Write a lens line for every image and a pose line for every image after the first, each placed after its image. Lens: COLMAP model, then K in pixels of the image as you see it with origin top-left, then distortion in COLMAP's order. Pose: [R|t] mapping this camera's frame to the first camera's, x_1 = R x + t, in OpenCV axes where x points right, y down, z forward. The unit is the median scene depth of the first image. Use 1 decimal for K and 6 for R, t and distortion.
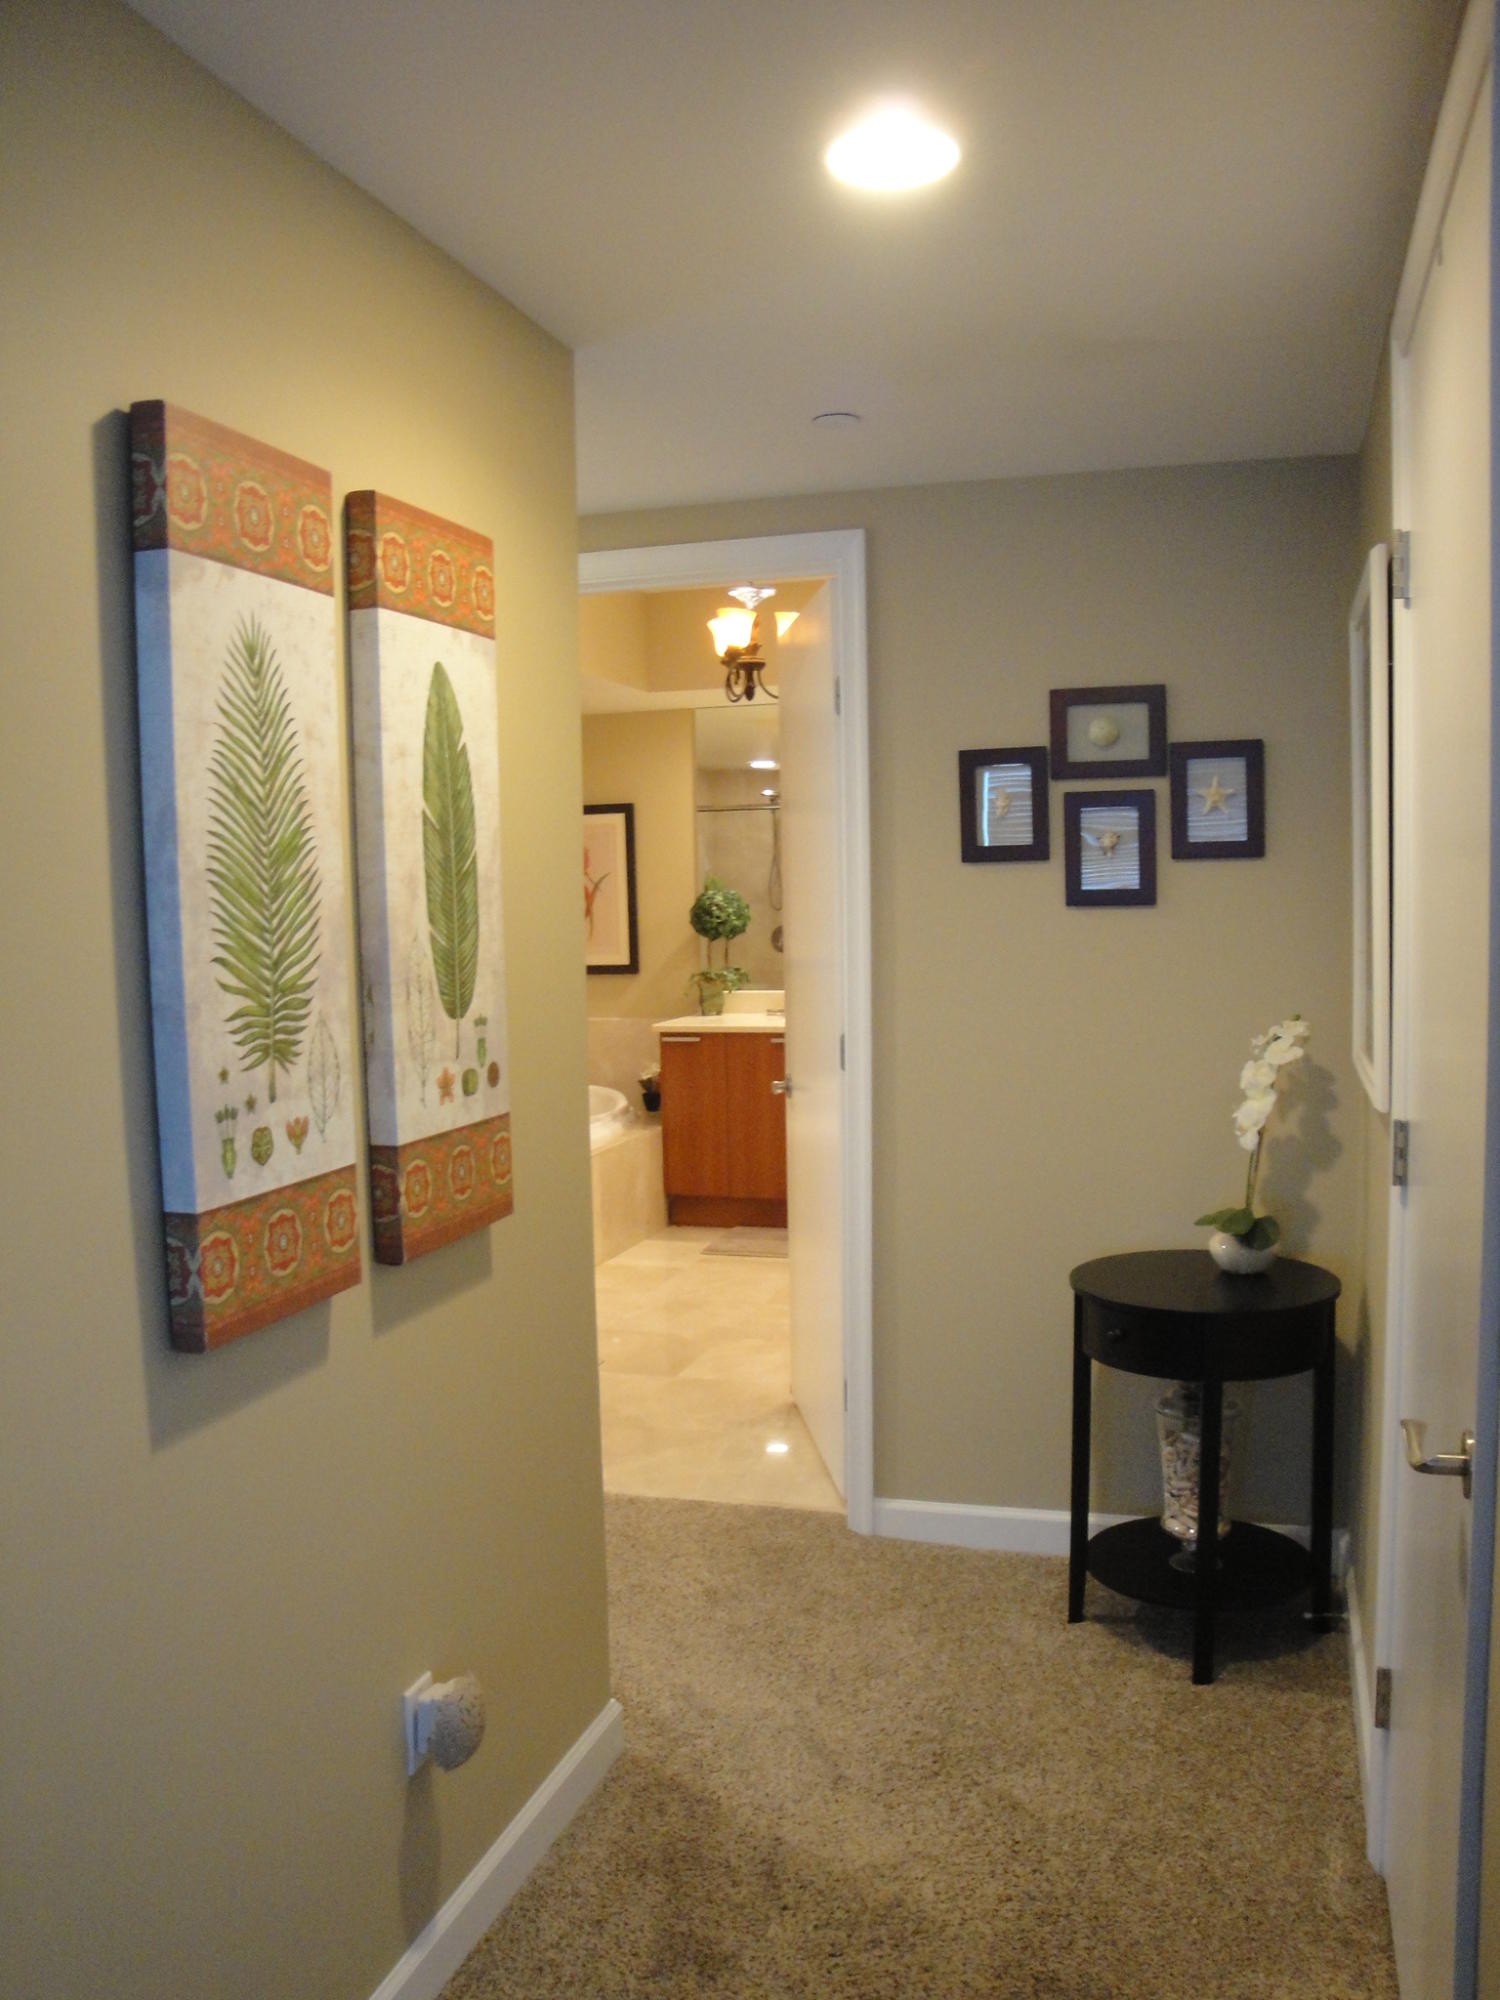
lens RADIAL K [[1644.6, 0, 750.2], [0, 1644.6, 1001.4], [0, 0, 1]] dist [-0.165085, 0.137115]
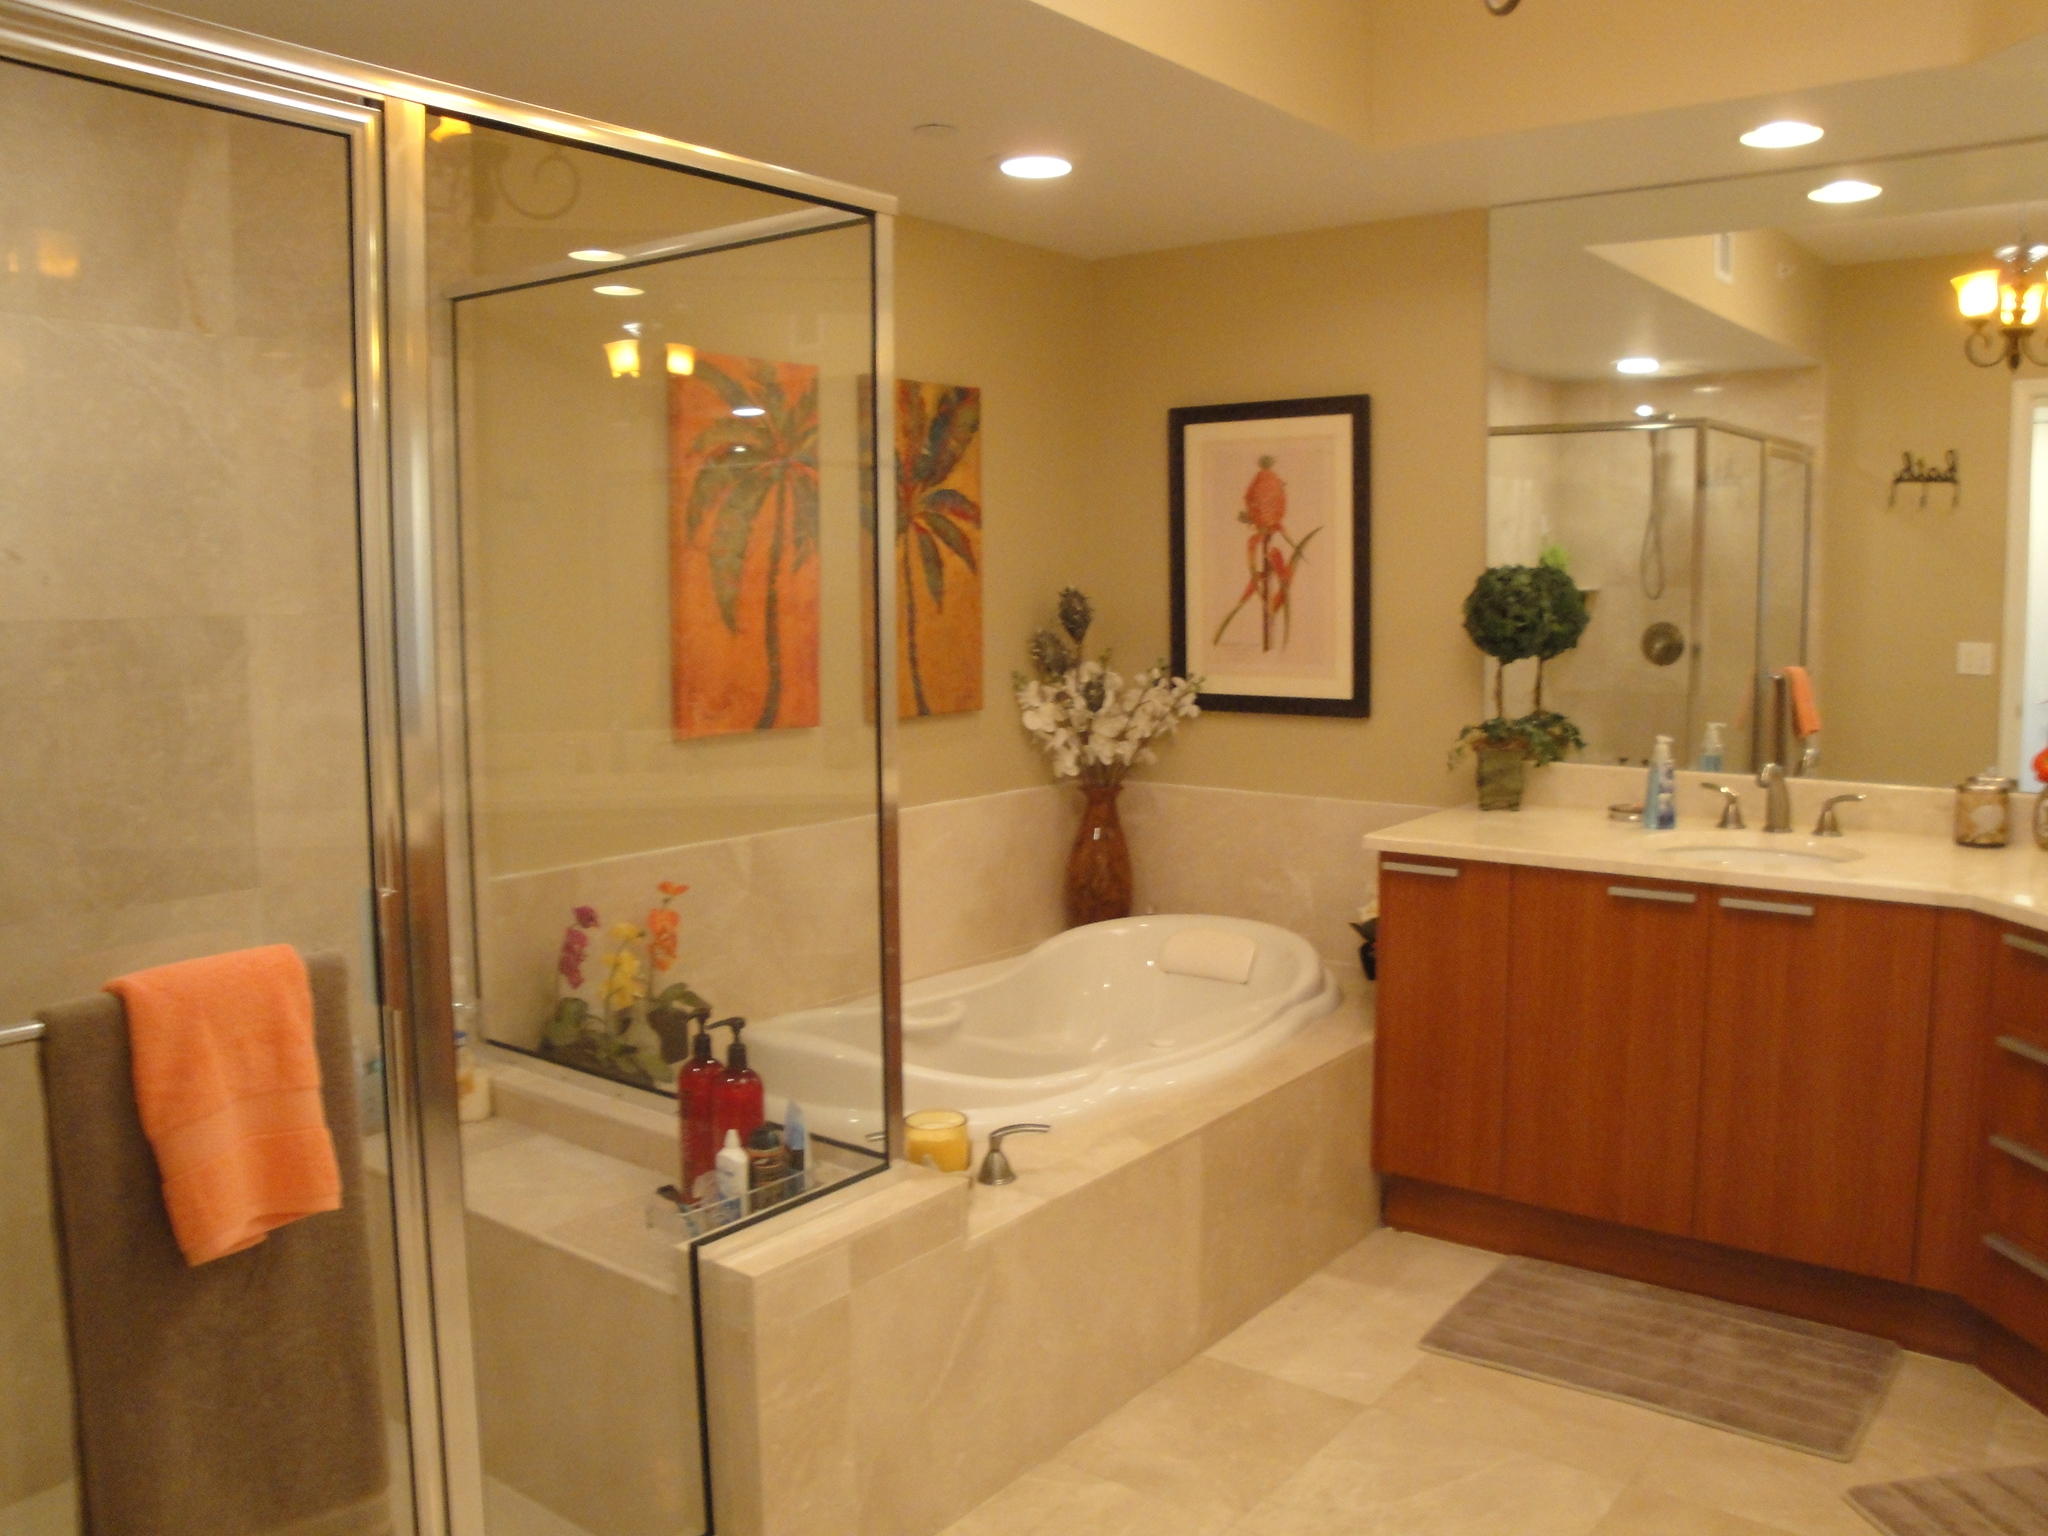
lens RADIAL K [[1684.1, 0, 1031.1], [0, 1684.1, 766.7], [0, 0, 1]] dist [-0.165085, 0.137115]
pose [[0.939803, 0.054318, -0.337372, 0.013483], [-0.036121, 0.997545, 0.059988, -0.030447], [0.339802, -0.044191, 0.939458, 0.467194]]
